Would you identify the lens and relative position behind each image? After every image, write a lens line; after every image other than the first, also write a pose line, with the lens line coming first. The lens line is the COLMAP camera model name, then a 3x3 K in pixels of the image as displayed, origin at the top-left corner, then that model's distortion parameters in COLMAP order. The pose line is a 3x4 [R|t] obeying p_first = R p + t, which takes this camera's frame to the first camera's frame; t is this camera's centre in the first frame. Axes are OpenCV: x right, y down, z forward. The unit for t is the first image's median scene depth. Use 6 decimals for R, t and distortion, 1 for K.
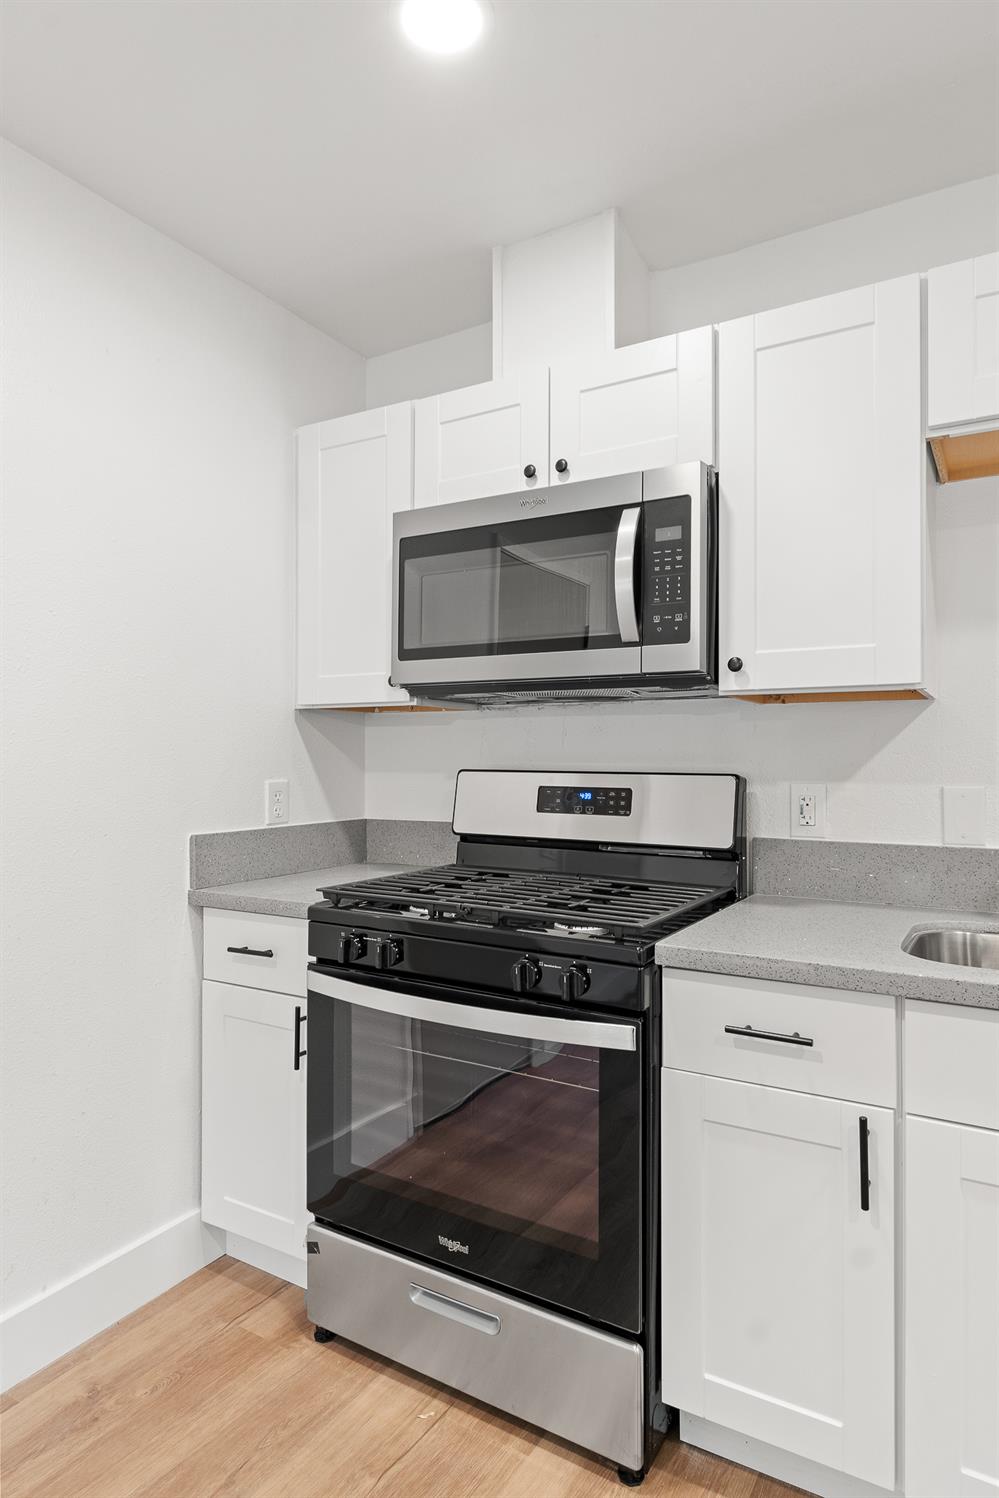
lens RADIAL K [[908.5, 0, 468.2], [0, 908.5, 746.6], [0, 0, 1]] dist [-0.003099, 0.000220]
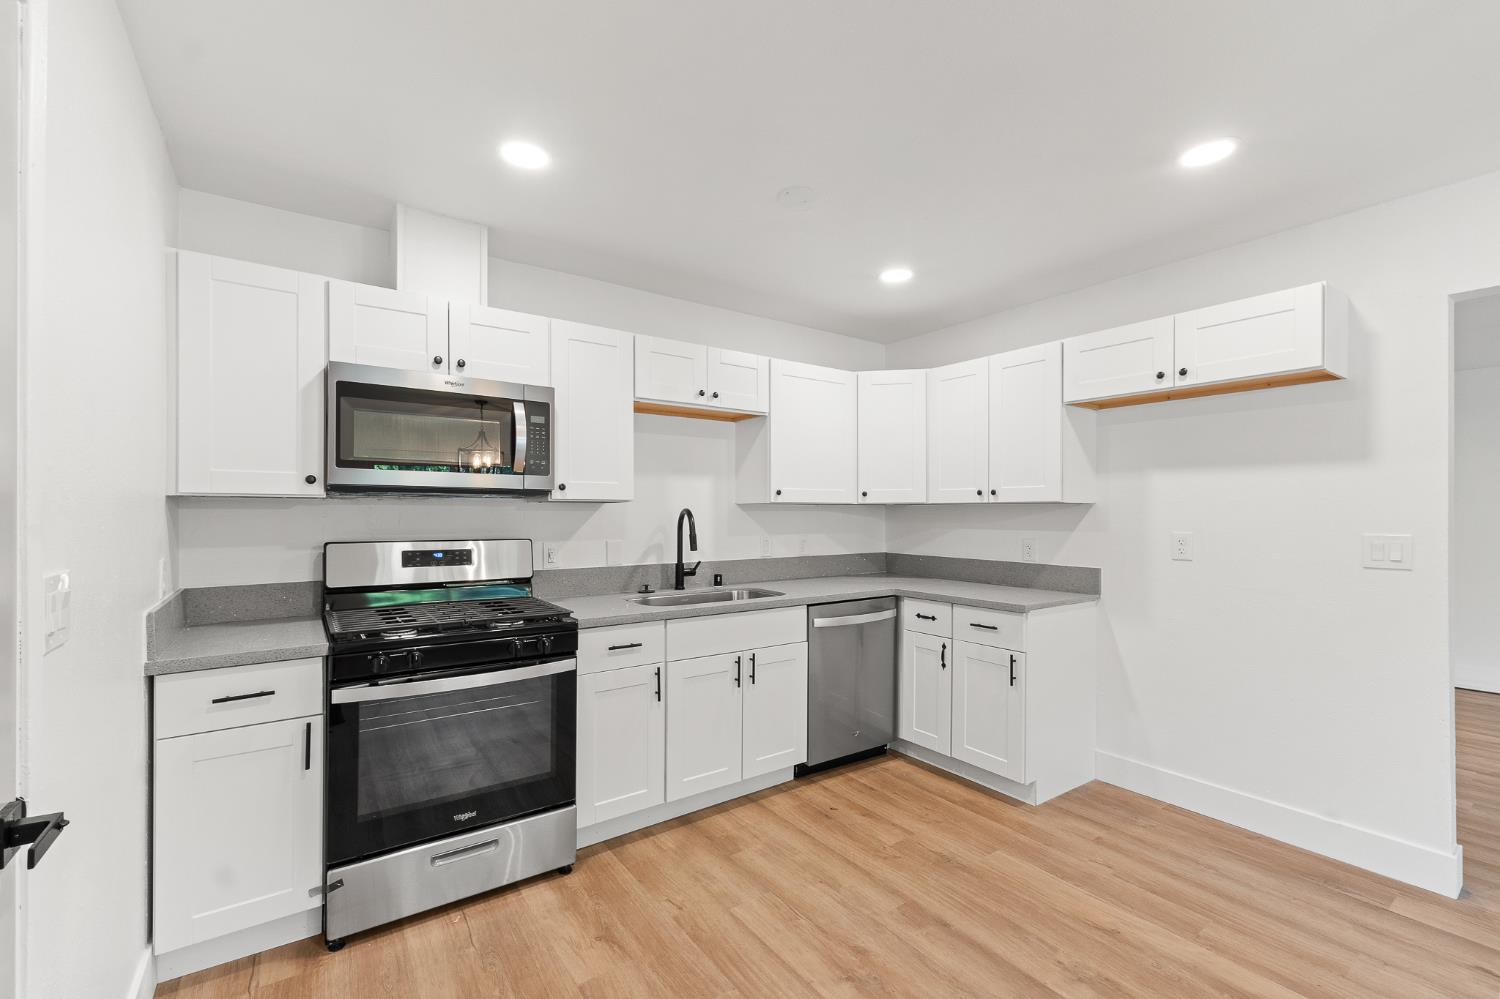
lens RADIAL K [[640.8, 0, 763.4], [0, 640.8, 513.1], [0, 0, 1]] dist [0.011028, -0.001137]
pose [[0.378344, -0.001075, 0.925664, -0.833988], [-0.005771, 0.999977, 0.003519, -0.034422], [-0.925647, -0.006673, 0.378329, 0.006372]]
